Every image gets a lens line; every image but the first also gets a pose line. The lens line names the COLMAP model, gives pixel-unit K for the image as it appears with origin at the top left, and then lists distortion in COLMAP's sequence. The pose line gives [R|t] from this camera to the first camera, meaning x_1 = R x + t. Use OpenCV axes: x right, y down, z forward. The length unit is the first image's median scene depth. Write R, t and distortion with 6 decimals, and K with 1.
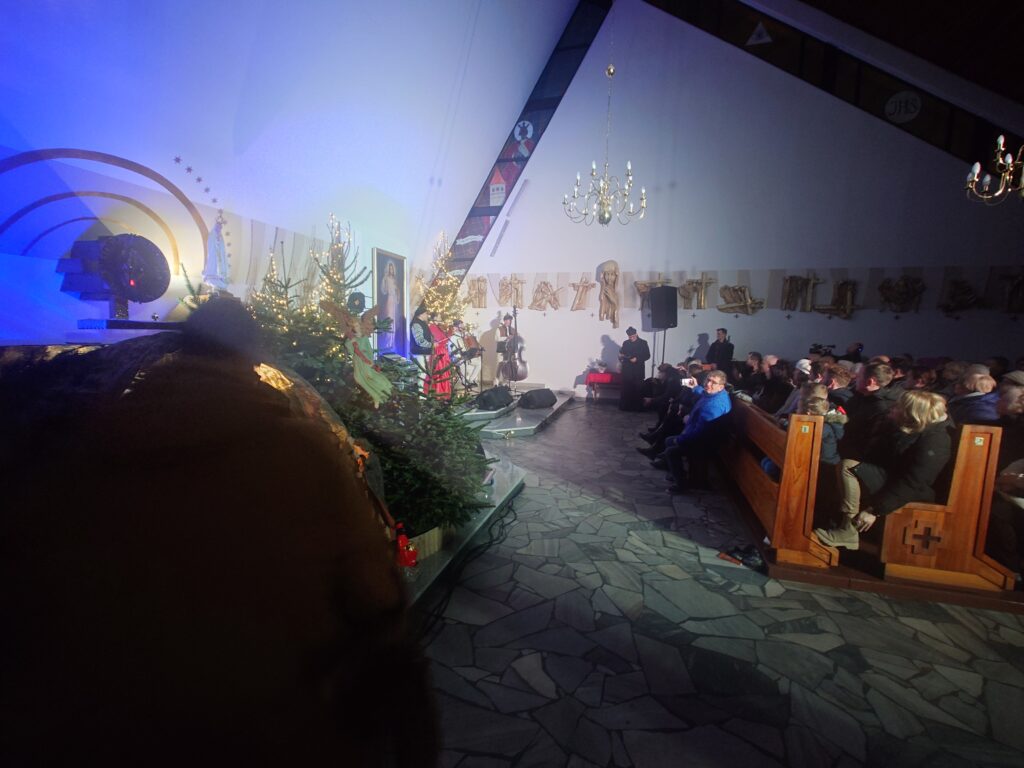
lens RADIAL K [[457.0, 0, 515.4], [0, 457.0, 382.2], [0, 0, 1]] dist [0.007038, -0.001886]
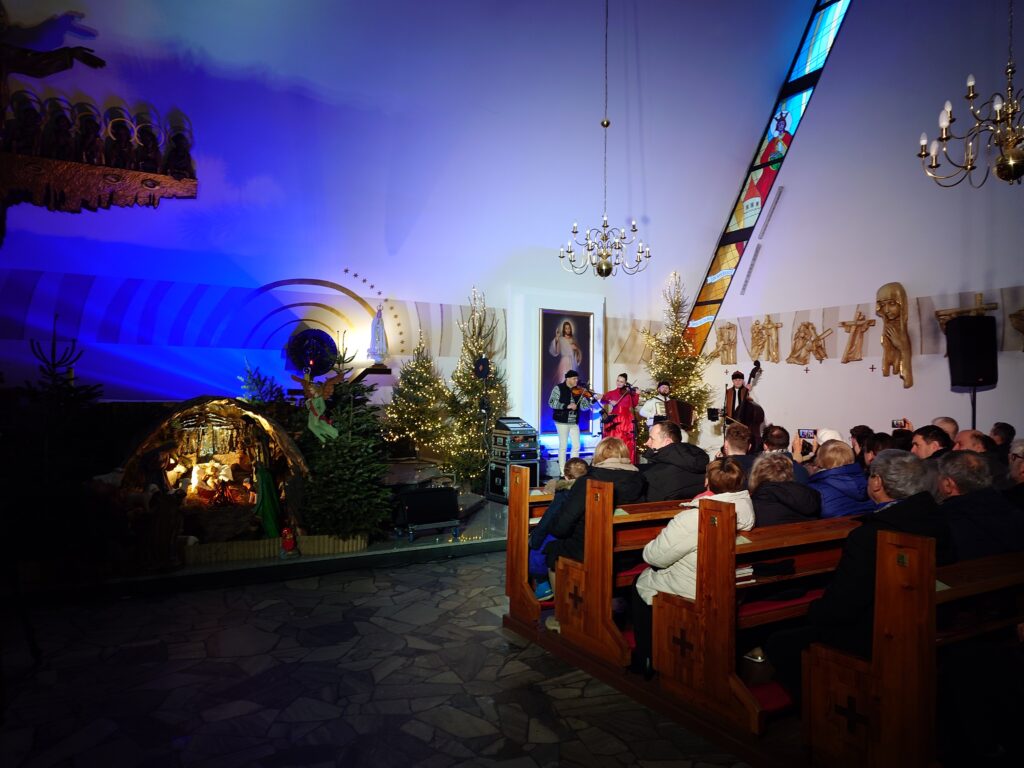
lens RADIAL K [[715.3, 0, 521.0], [0, 715.3, 385.4], [0, 0, 1]] dist [0.005578, -0.005083]
pose [[0.727738, -0.022054, -0.685501, 0.558899], [-0.068522, 0.992144, -0.104663, 0.018388], [0.682424, 0.123139, 0.720510, -0.066008]]
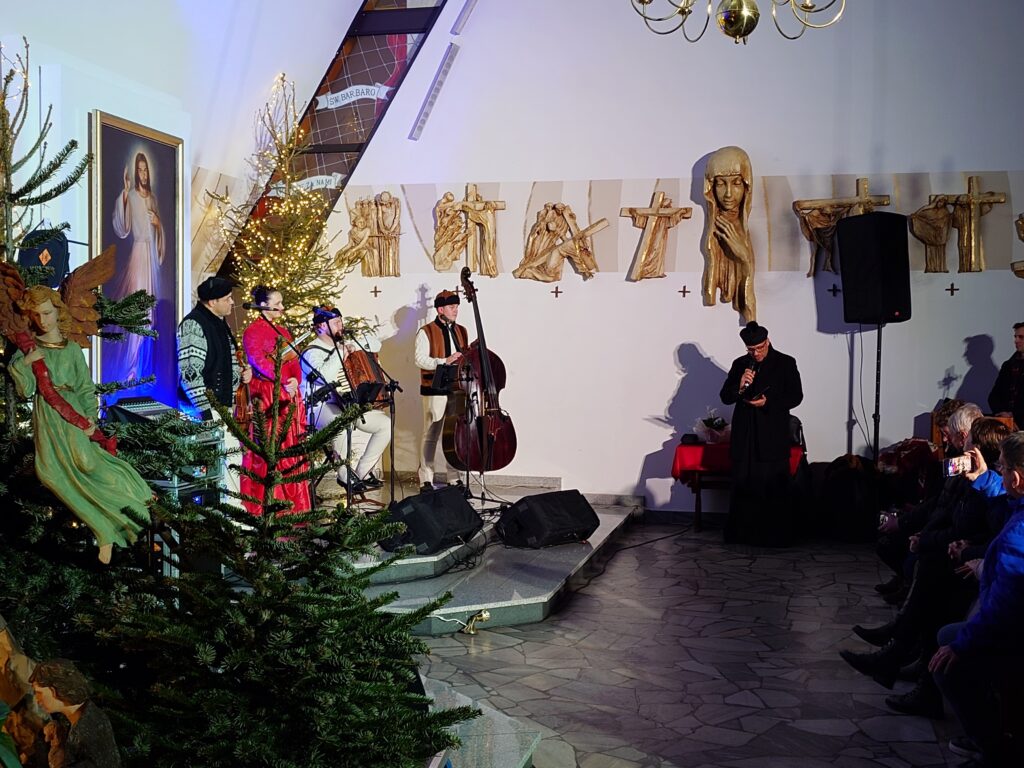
lens RADIAL K [[1190.9, 0, 522.9], [0, 1190.9, 390.0], [0, 0, 1]] dist [0.000522, 0.000000]
pose [[0.998643, -0.014658, 0.049975, -0.015751], [0.018127, 0.997405, -0.069680, -0.000485], [-0.048824, 0.070491, 0.996317, 0.044448]]
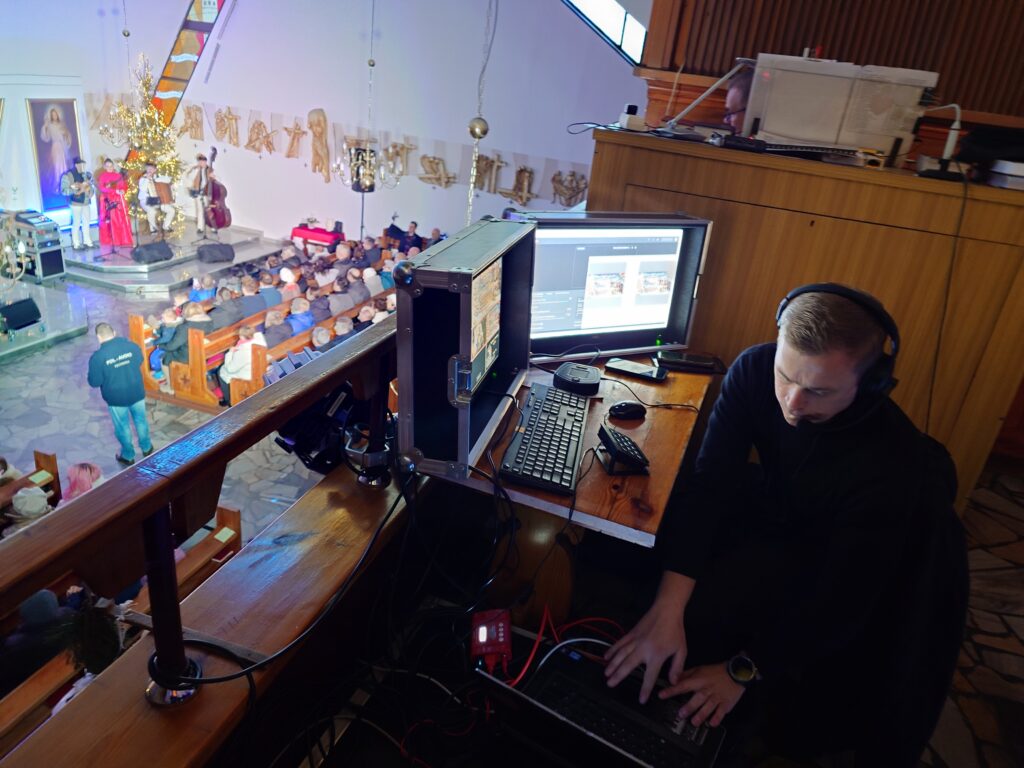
lens RADIAL K [[715.3, 0, 517.6], [0, 715.3, 388.0], [0, 0, 1]] dist [0.005578, -0.005083]
pose [[0.994450, 0.103089, 0.021042, 0.702725], [-0.104588, 0.946760, 0.304477, -0.233312], [0.011466, -0.304988, 0.952287, -0.630028]]
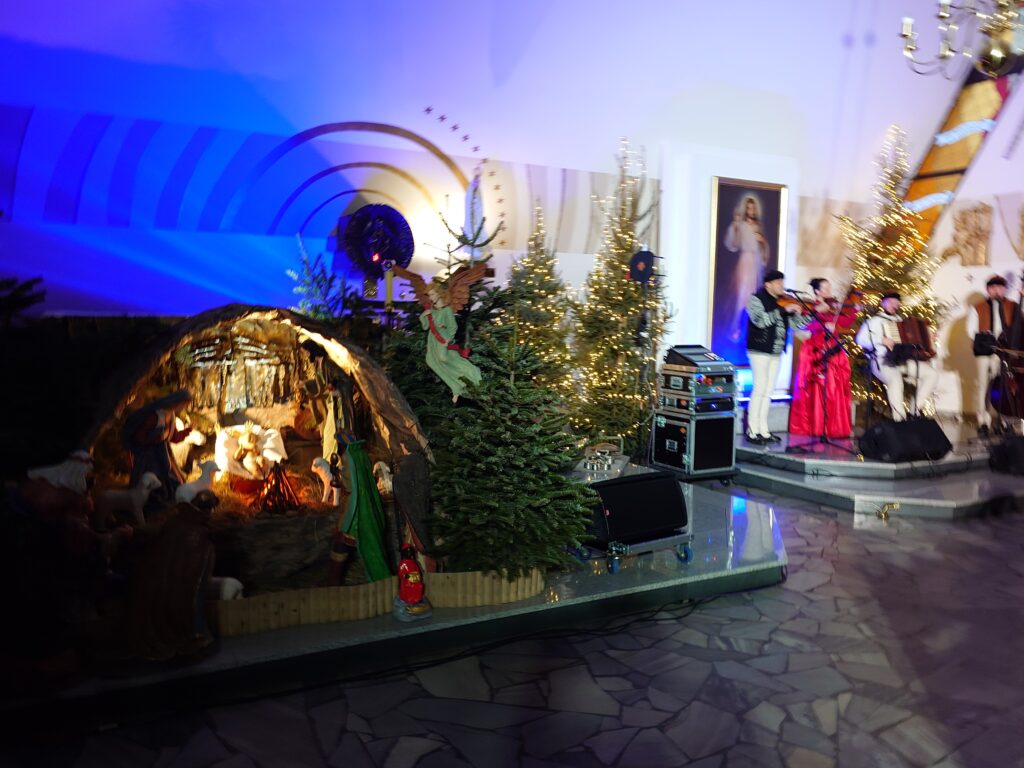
lens RADIAL K [[816.5, 0, 507.3], [0, 816.5, 385.8], [0, 0, 1]] dist [0.000995, 0.000865]
pose [[0.699079, 0.050332, -0.713271, 0.243134], [-0.075821, 0.997114, -0.003951, 0.009600], [0.711014, 0.056843, 0.700877, 0.038538]]
